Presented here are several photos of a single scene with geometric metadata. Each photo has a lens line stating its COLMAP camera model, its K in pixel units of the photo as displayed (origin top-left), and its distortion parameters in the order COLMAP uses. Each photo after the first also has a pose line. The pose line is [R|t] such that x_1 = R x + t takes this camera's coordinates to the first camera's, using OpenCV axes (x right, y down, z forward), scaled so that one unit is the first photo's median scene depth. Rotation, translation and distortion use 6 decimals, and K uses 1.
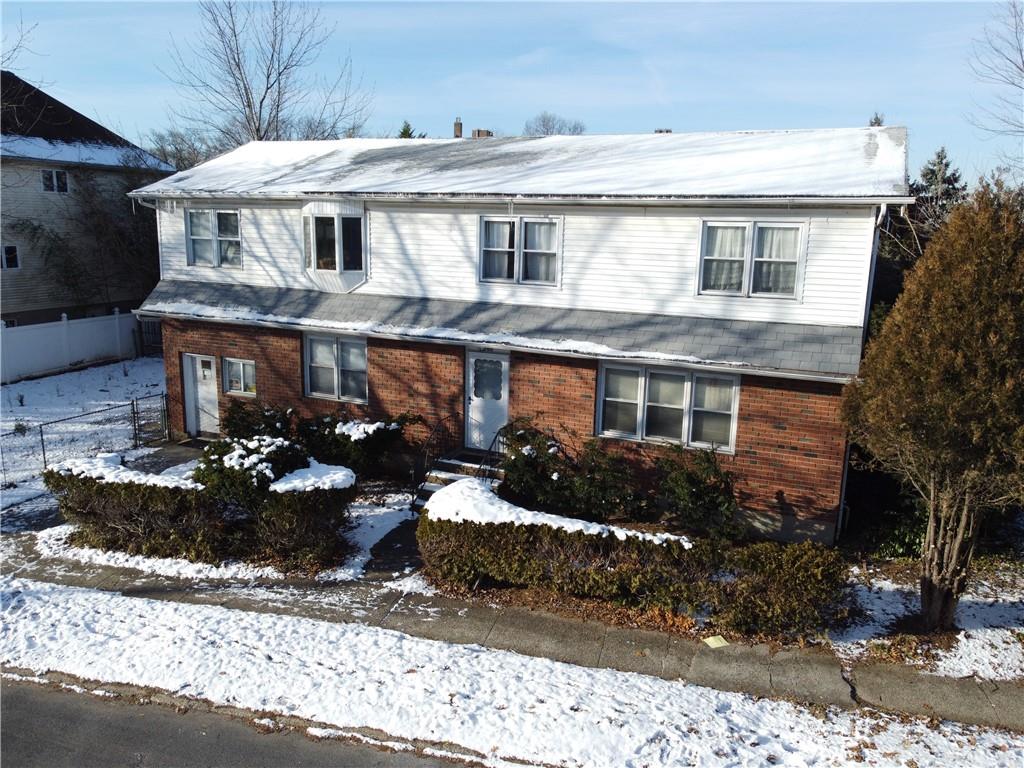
lens RADIAL K [[780.7, 0, 512.0], [0, 780.7, 384.0], [0, 0, 1]] dist [0.000915, -0.004151]
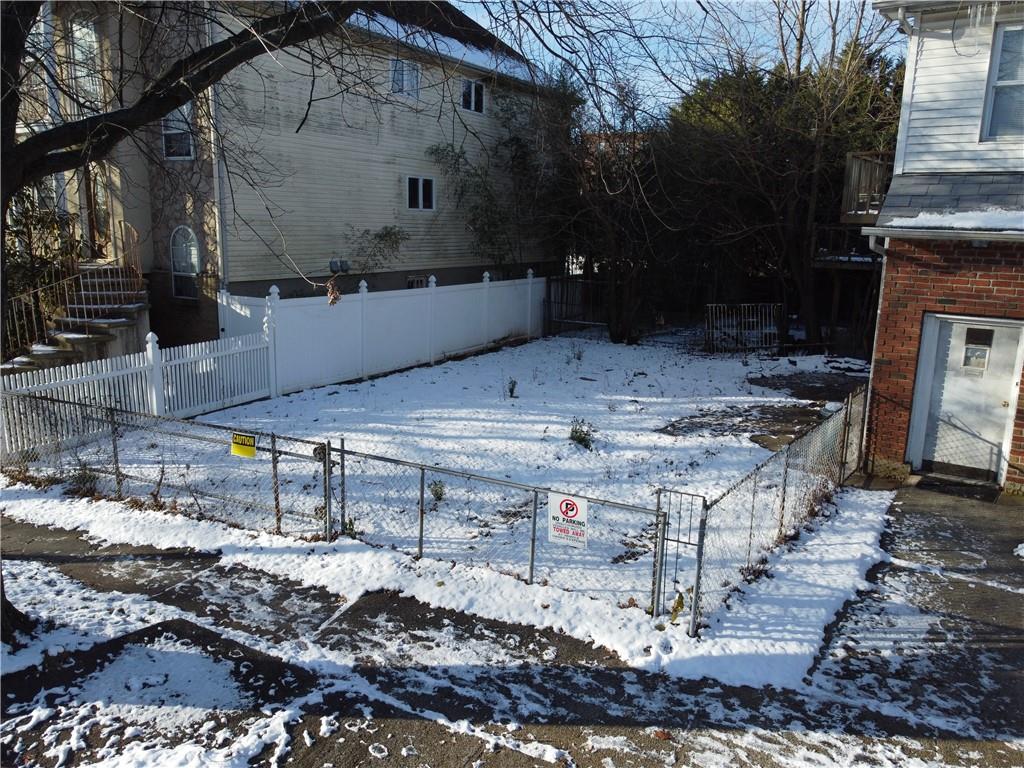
lens RADIAL K [[780.7, 0, 512.0], [0, 780.7, 384.0], [0, 0, 1]] dist [0.000915, -0.004151]
pose [[0.977756, 0.042072, -0.205485, -0.756378], [-0.042536, 0.999093, 0.002159, 0.023501], [0.205390, 0.006629, 0.978658, 0.549324]]
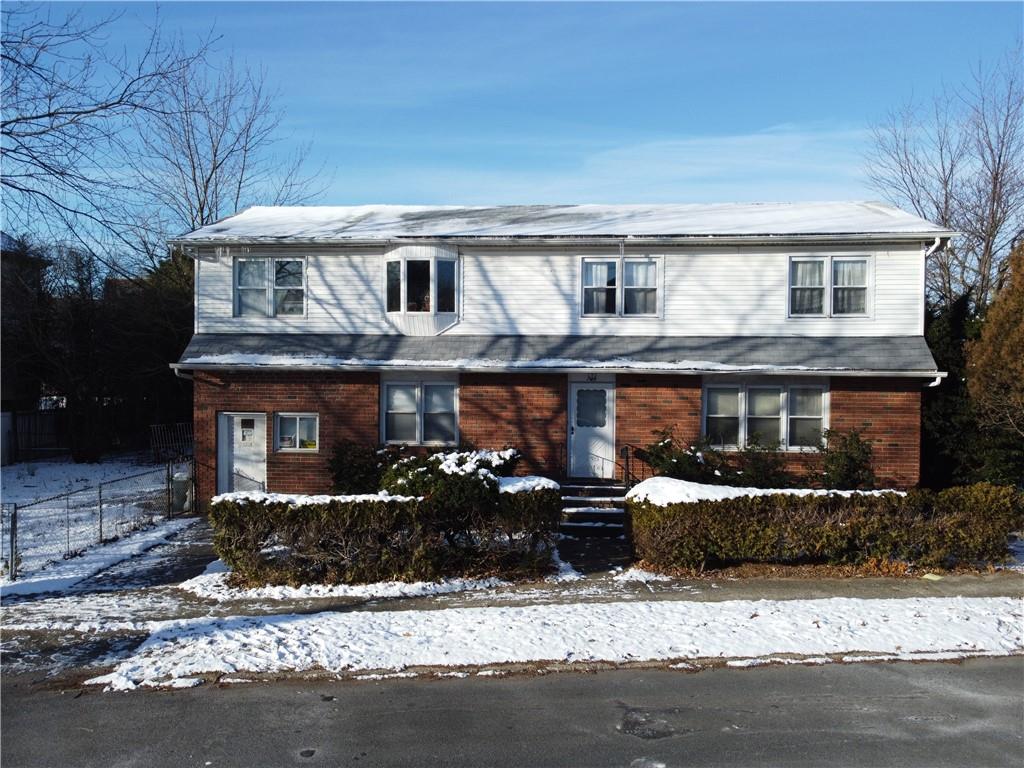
lens RADIAL K [[780.7, 0, 512.0], [0, 780.7, 384.0], [0, 0, 1]] dist [0.000915, -0.004151]
pose [[0.945984, -0.021961, 0.323468, -0.506224], [0.079475, 0.982971, -0.165688, 0.137476], [-0.314321, 0.182446, 0.931620, 0.044114]]
